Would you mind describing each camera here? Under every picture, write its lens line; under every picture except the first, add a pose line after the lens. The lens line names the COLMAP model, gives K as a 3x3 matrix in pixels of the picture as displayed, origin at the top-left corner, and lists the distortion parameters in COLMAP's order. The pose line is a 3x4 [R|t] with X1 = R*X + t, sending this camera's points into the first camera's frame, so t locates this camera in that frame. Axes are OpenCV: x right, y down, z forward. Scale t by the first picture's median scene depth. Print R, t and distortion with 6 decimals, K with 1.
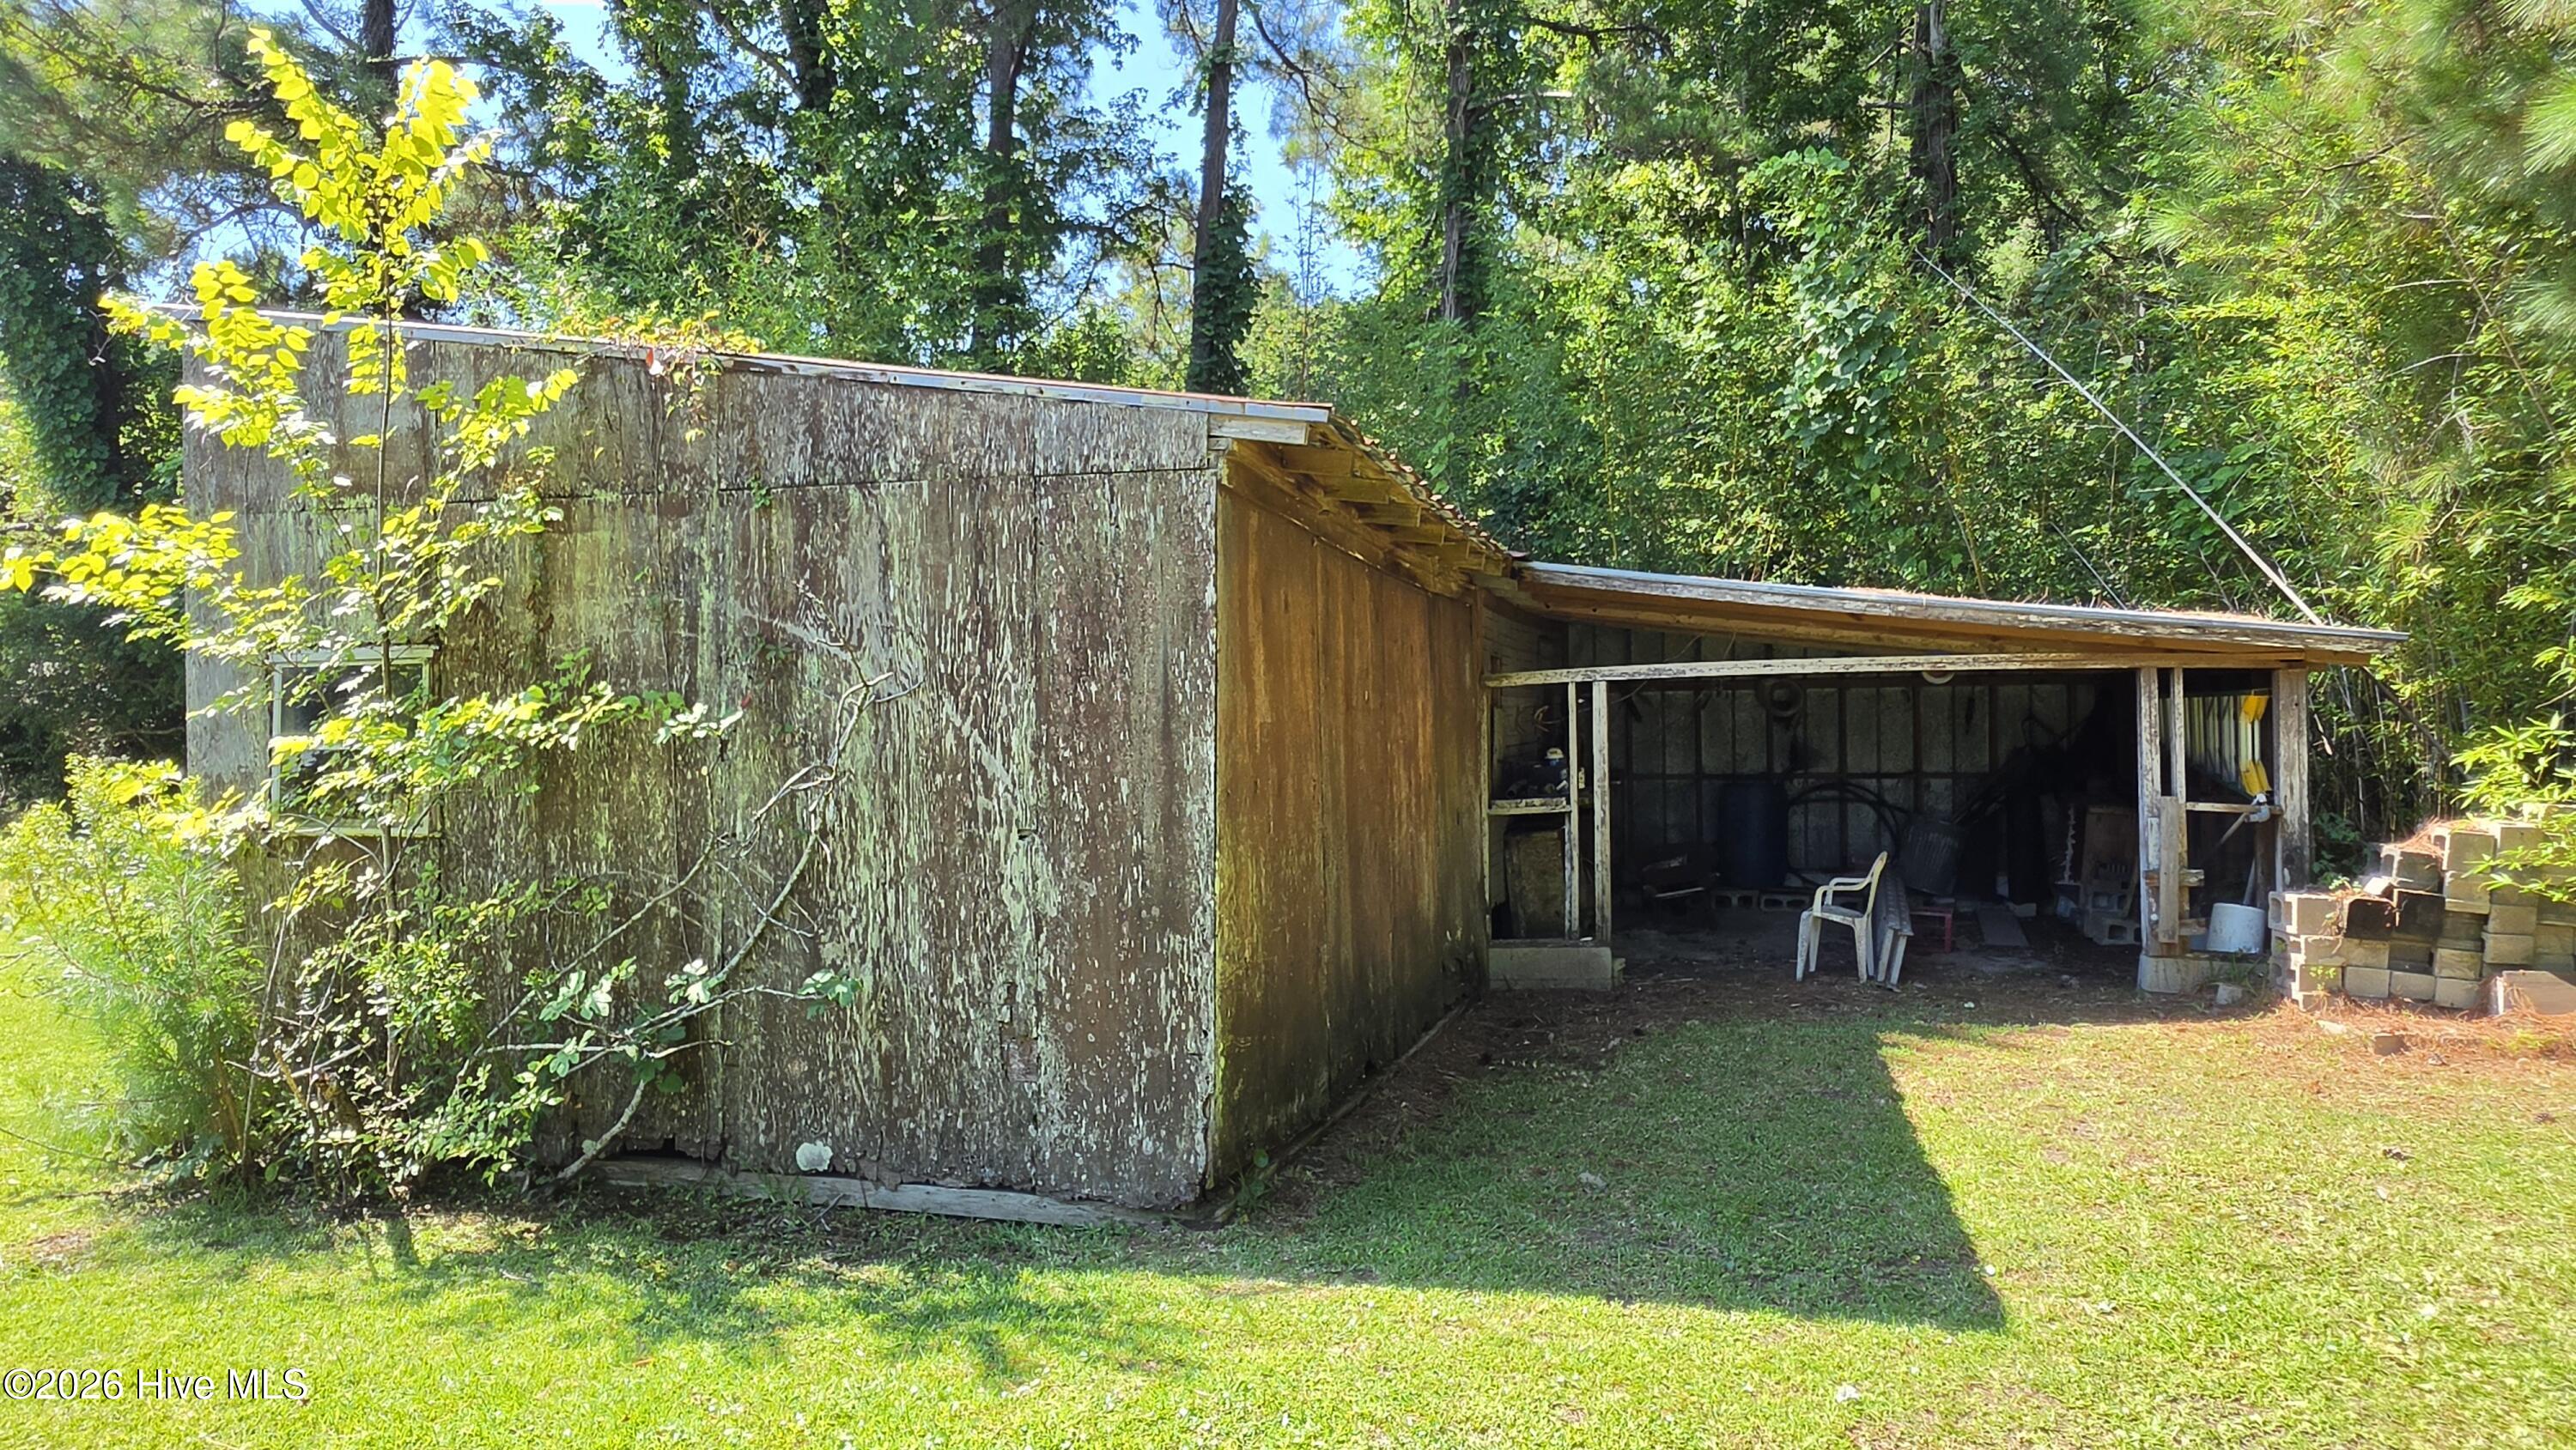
lens RADIAL K [[1604.1, 0, 1292.1], [0, 1604.1, 727.2], [0, 0, 1]] dist [-0.001816, -0.000041]
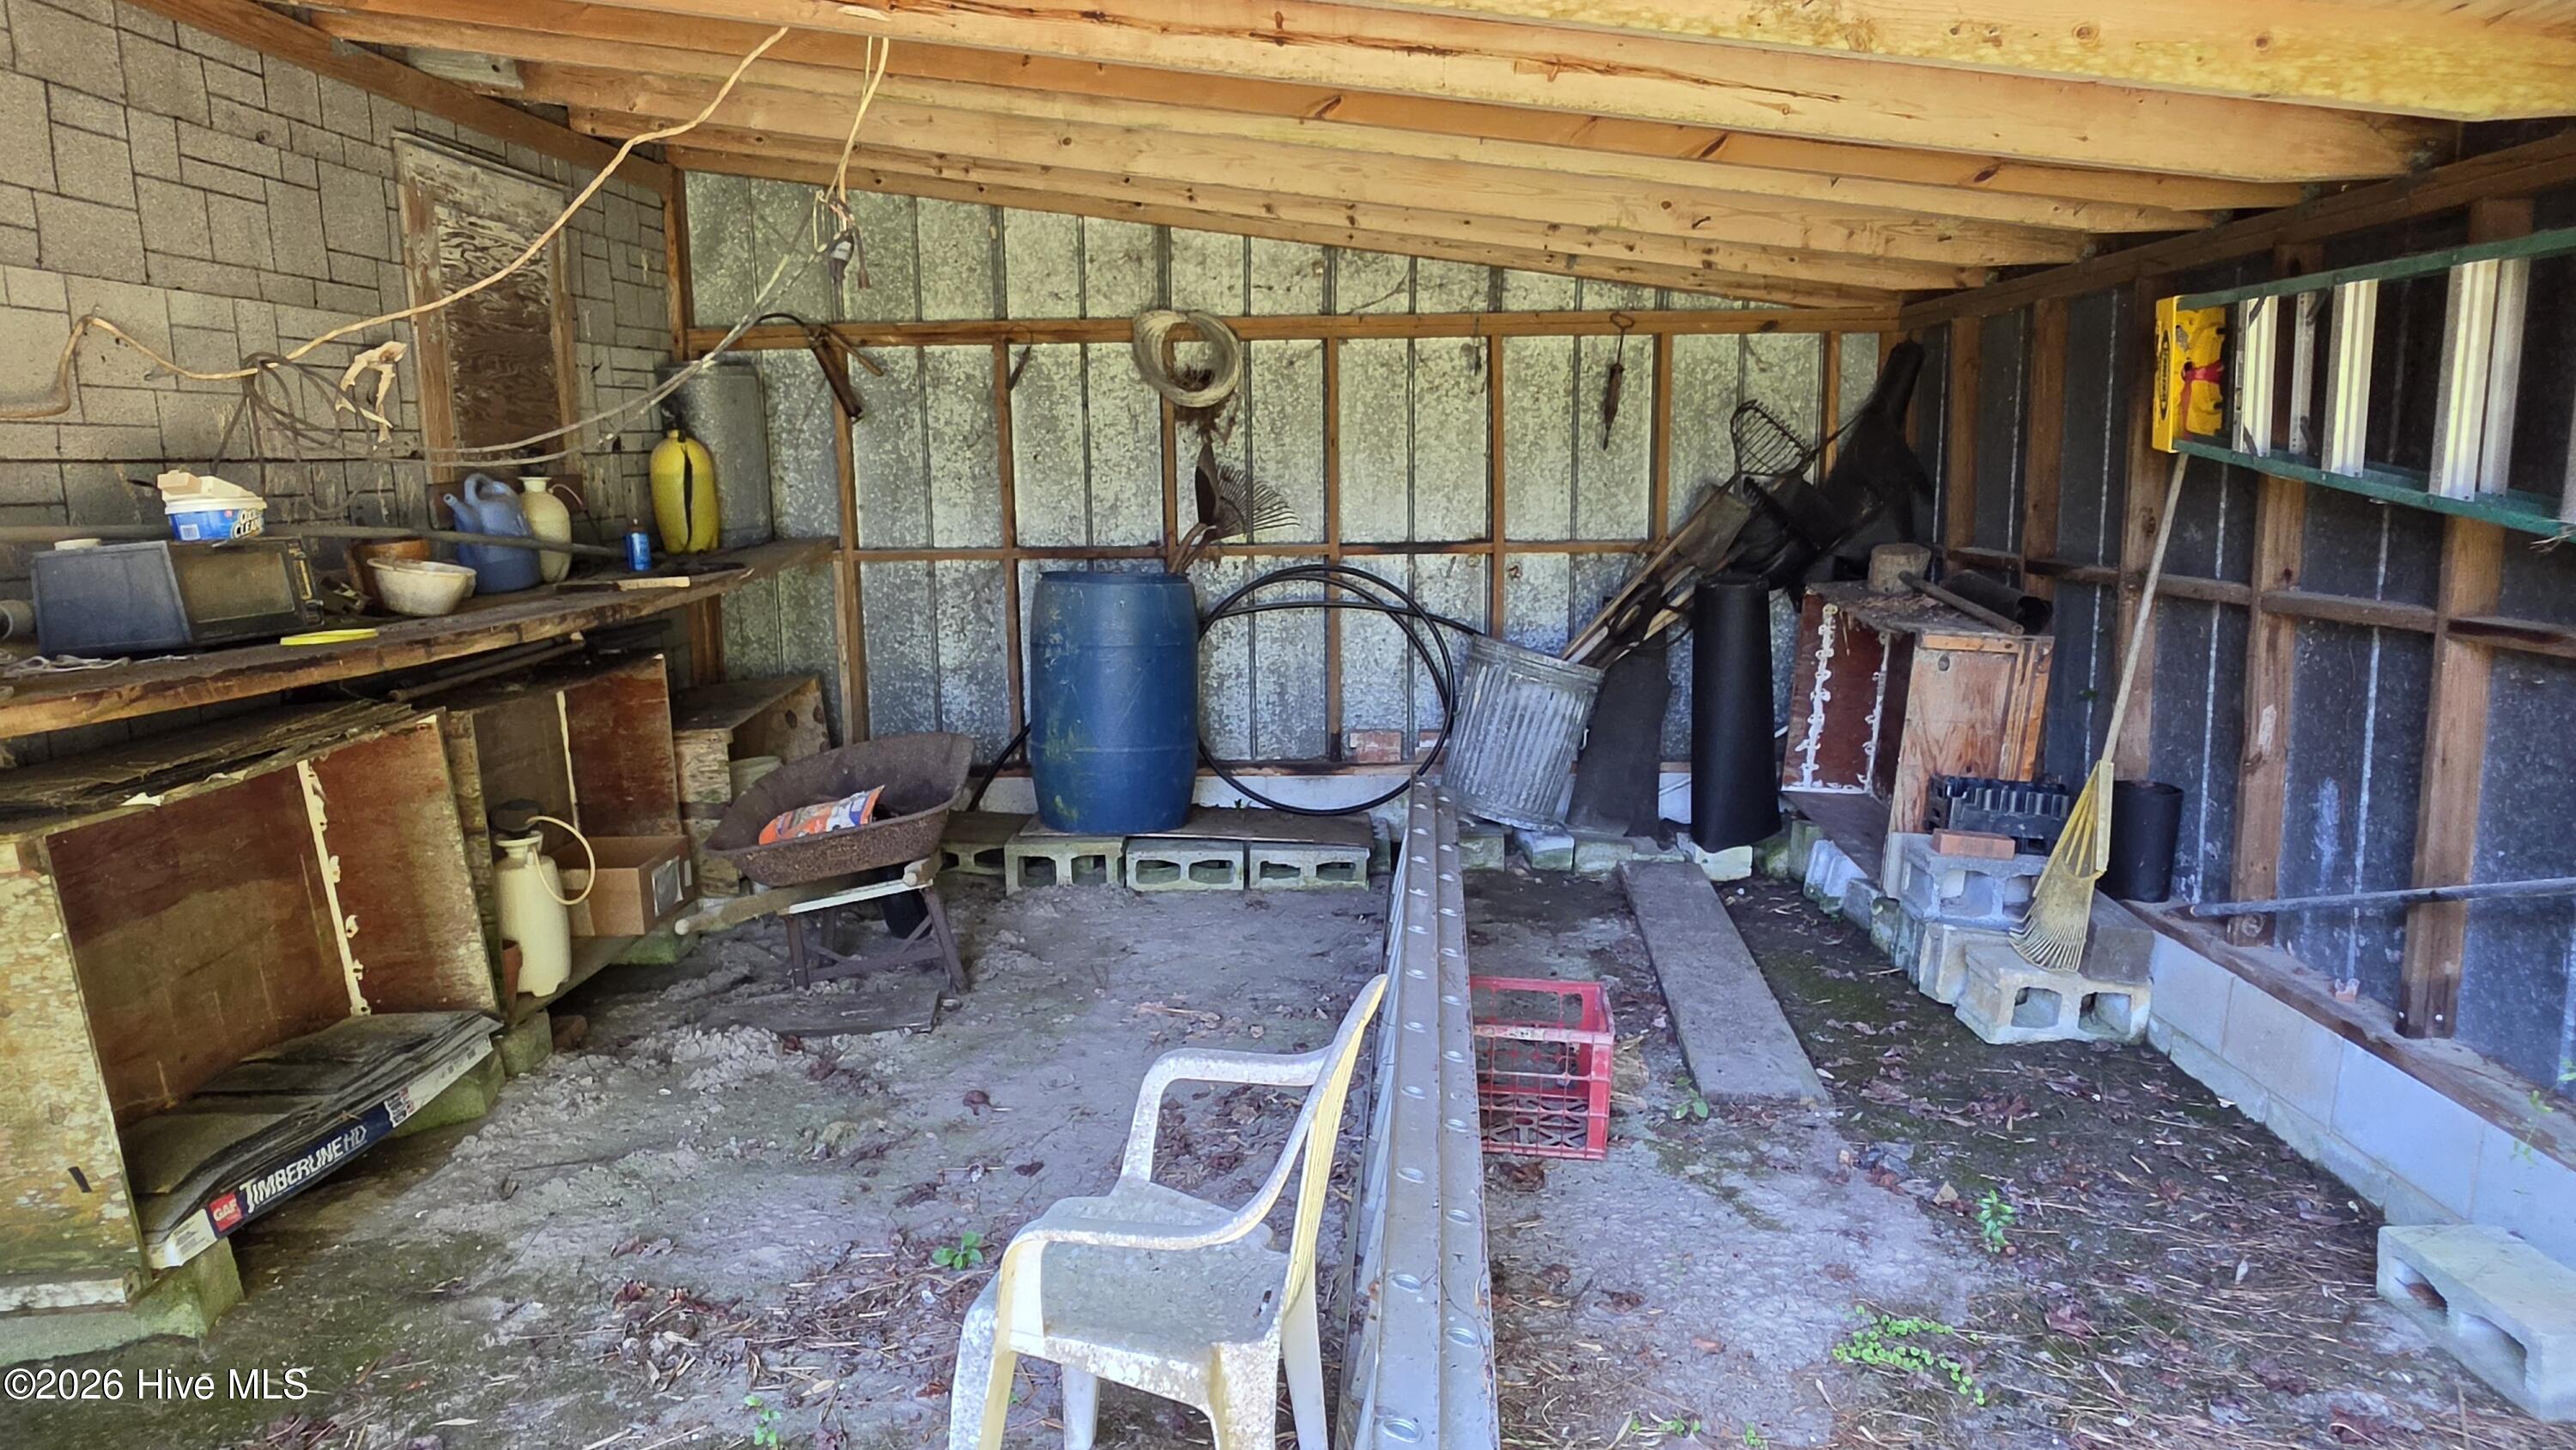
lens RADIAL K [[1604.1, 0, 1288.3], [0, 1604.1, 722.8], [0, 0, 1]] dist [-0.001816, -0.000041]
pose [[0.966537, -0.039534, 0.253462, 0.225153], [0.001311, 0.988801, 0.149231, 0.012509], [-0.256524, -0.143905, 0.955765, 0.595544]]
